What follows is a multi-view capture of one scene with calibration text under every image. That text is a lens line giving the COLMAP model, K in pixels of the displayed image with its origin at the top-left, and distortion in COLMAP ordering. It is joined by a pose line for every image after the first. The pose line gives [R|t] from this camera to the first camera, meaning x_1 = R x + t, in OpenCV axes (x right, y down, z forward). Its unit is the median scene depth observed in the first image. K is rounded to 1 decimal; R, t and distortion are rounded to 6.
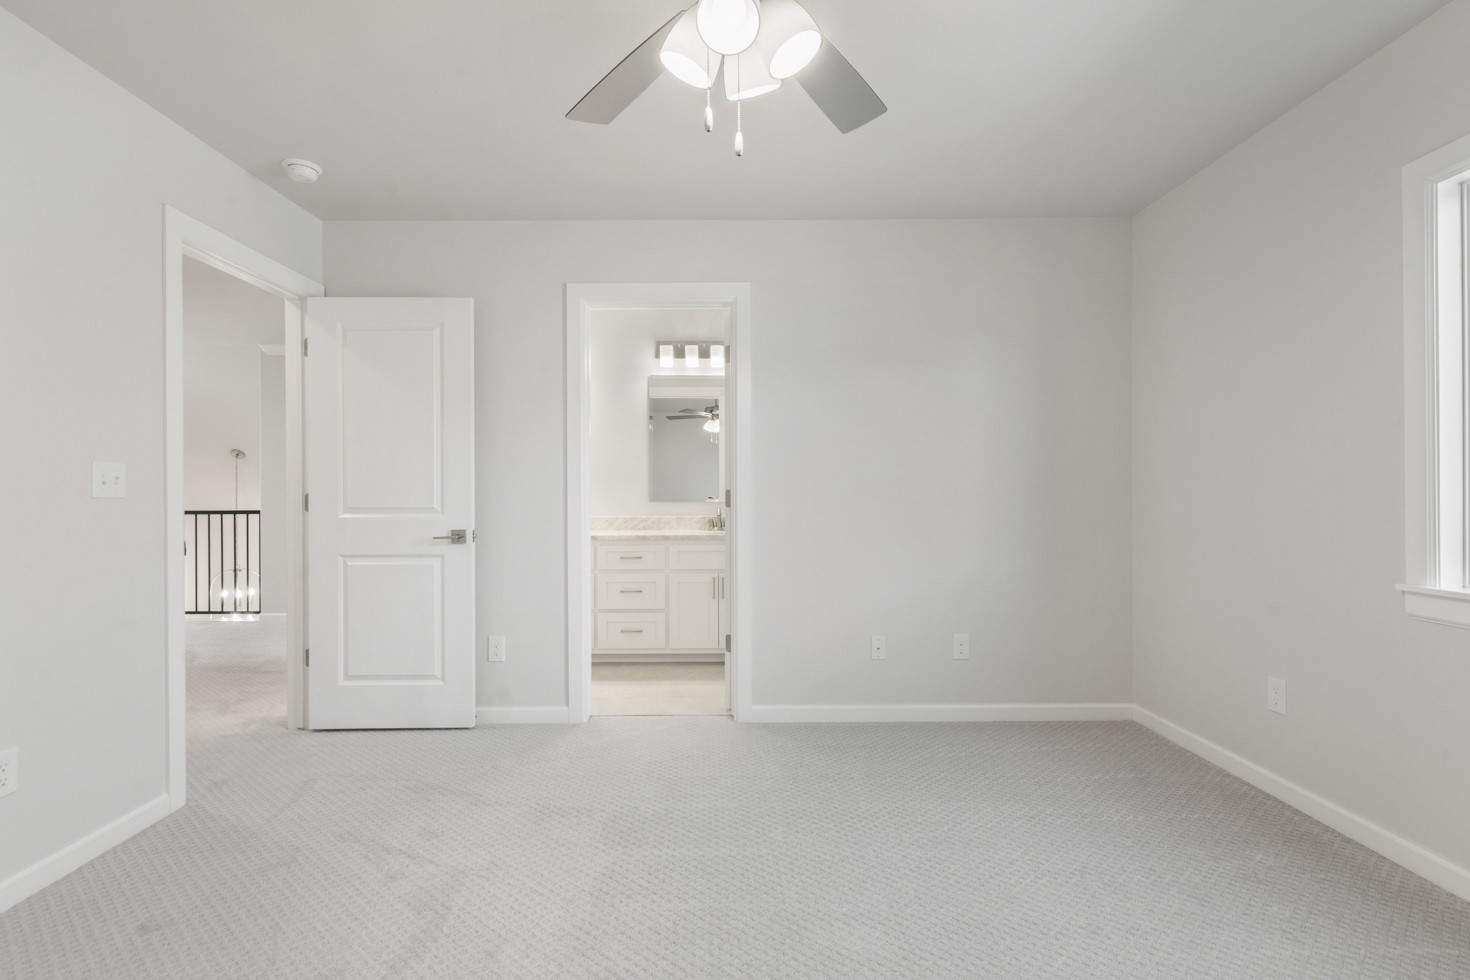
lens RADIAL K [[686.4, 0, 722.8], [0, 686.4, 495.5], [0, 0, 1]] dist [0.001202, 0.000445]
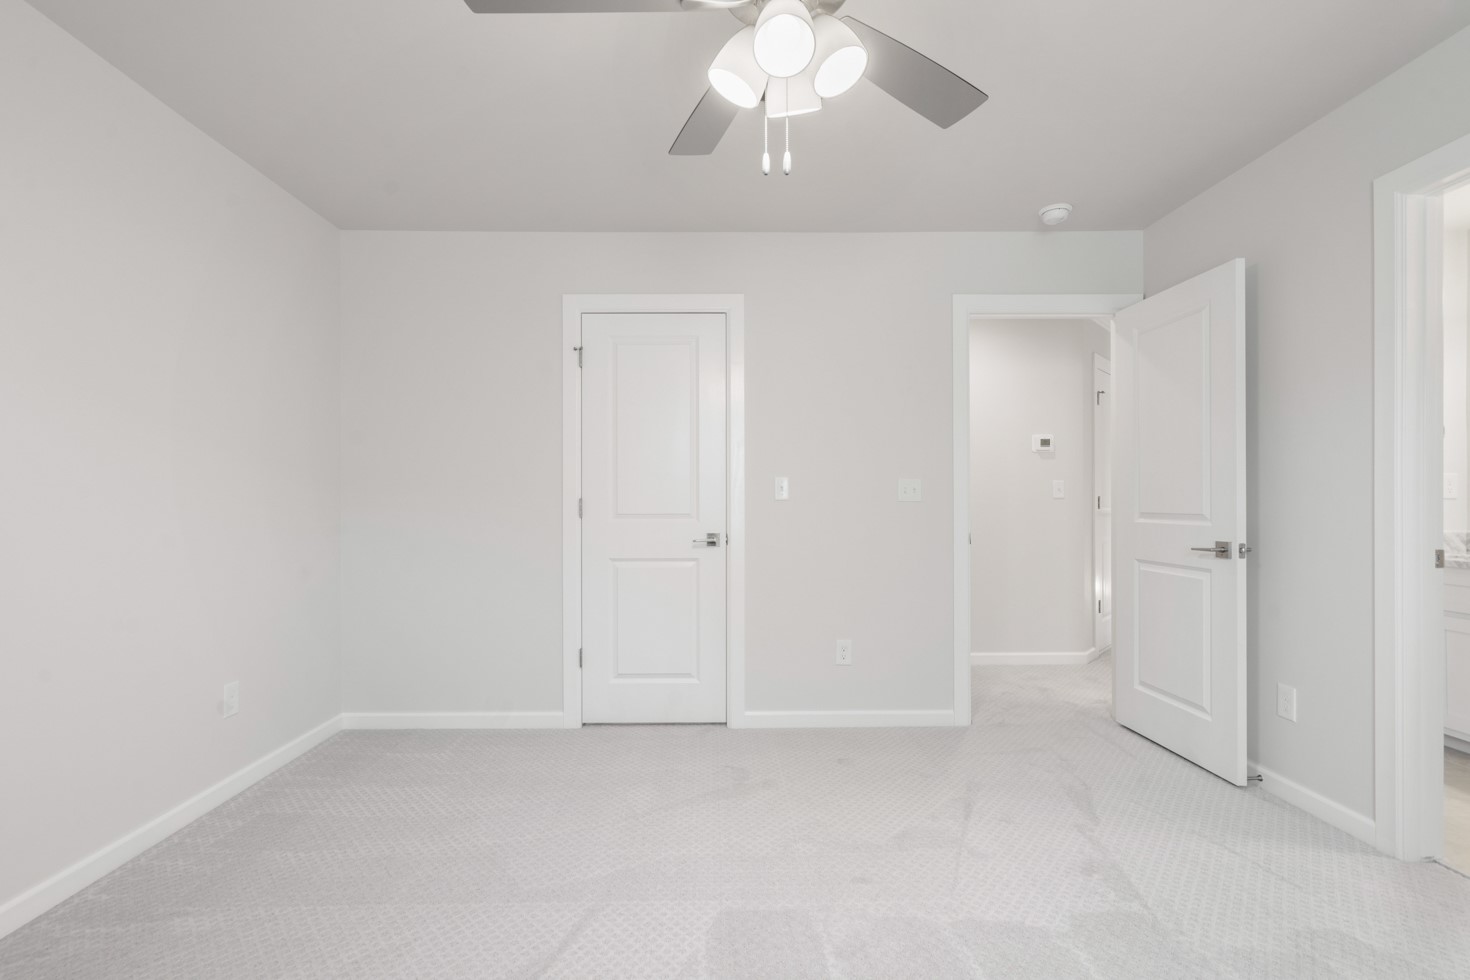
lens RADIAL K [[686.4, 0, 722.8], [0, 686.4, 495.5], [0, 0, 1]] dist [0.001202, 0.000445]
pose [[-0.003024, -0.004005, -0.999987, 0.451428], [-0.001190, 0.999991, -0.004002, -0.002036], [0.999995, 0.001178, -0.003029, 0.394572]]
